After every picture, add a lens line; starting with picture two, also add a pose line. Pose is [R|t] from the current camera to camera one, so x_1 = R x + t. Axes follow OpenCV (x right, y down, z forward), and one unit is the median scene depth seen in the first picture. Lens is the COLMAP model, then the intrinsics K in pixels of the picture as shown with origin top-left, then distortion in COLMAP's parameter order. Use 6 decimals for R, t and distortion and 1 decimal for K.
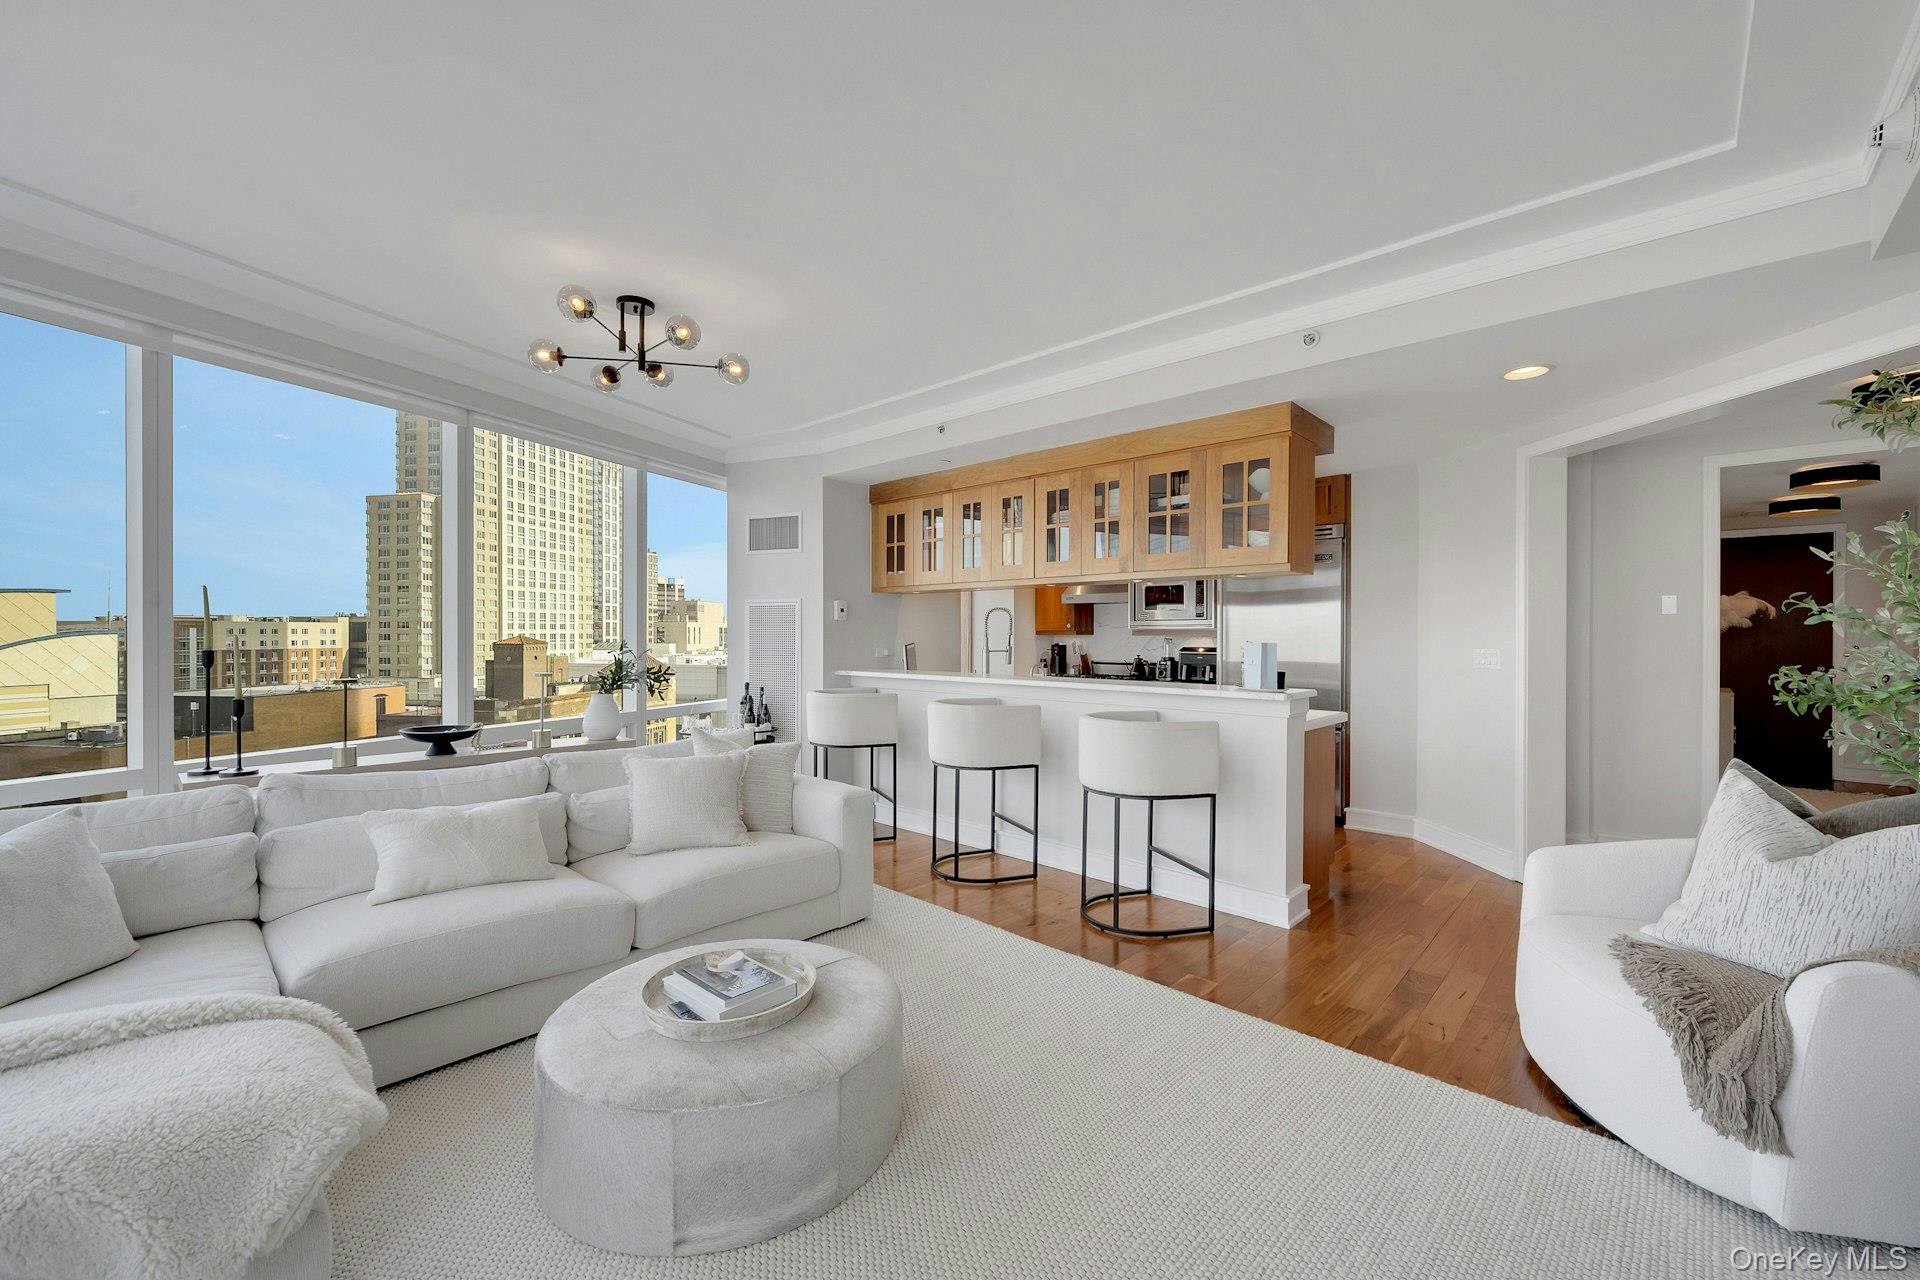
lens RADIAL K [[782.4, 0, 965.1], [0, 782.4, 636.2], [0, 0, 1]] dist [-0.003635, -0.000319]
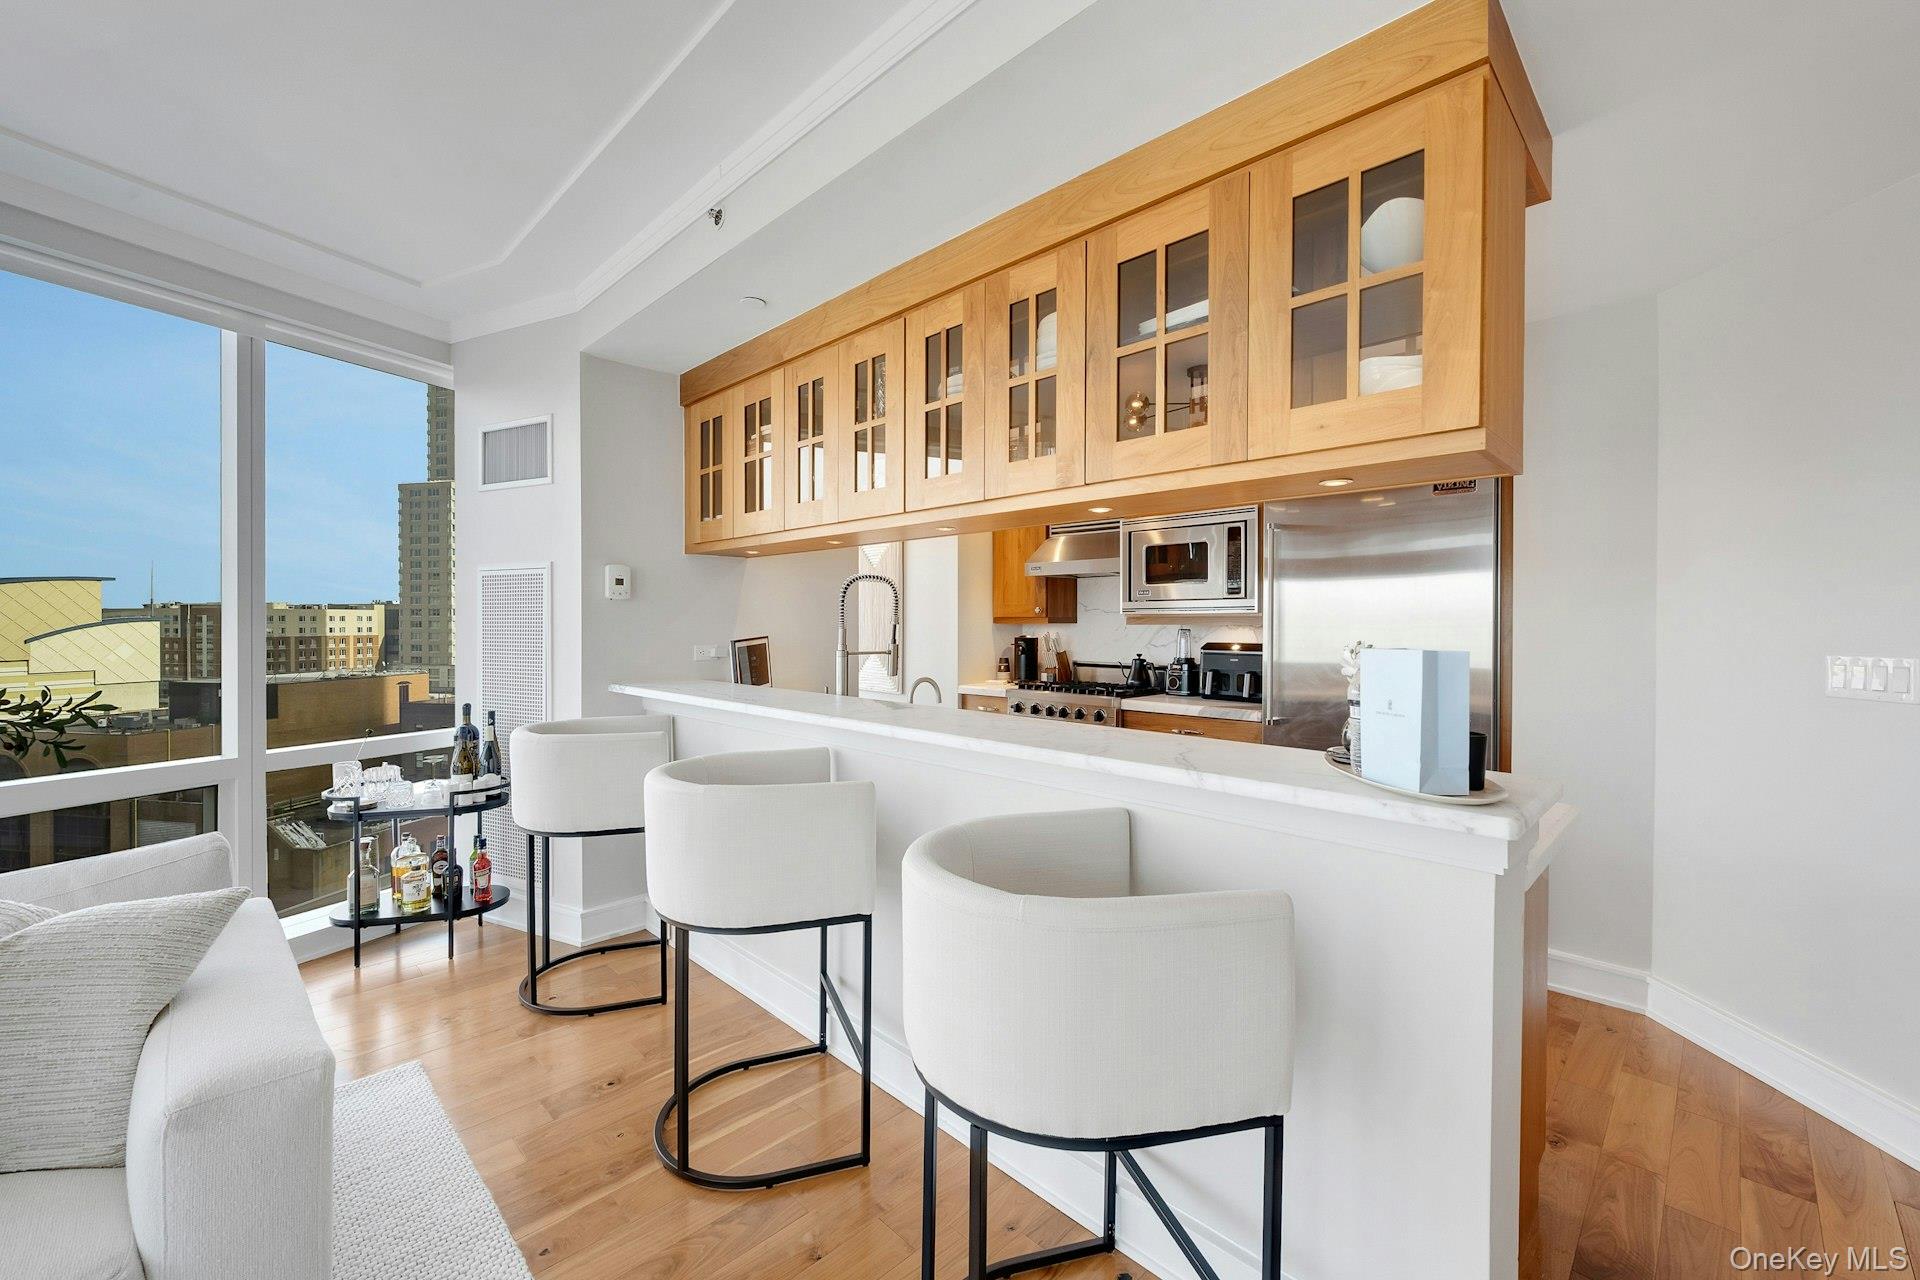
lens RADIAL K [[786.8, 0, 975.0], [0, 786.8, 626.9], [0, 0, 1]] dist [-0.014909, -0.000182]
pose [[0.999643, -0.000497, -0.026703, 0.093986], [0.000634, 0.999987, 0.005125, -0.001753], [0.026700, -0.005140, 0.999630, 0.313587]]
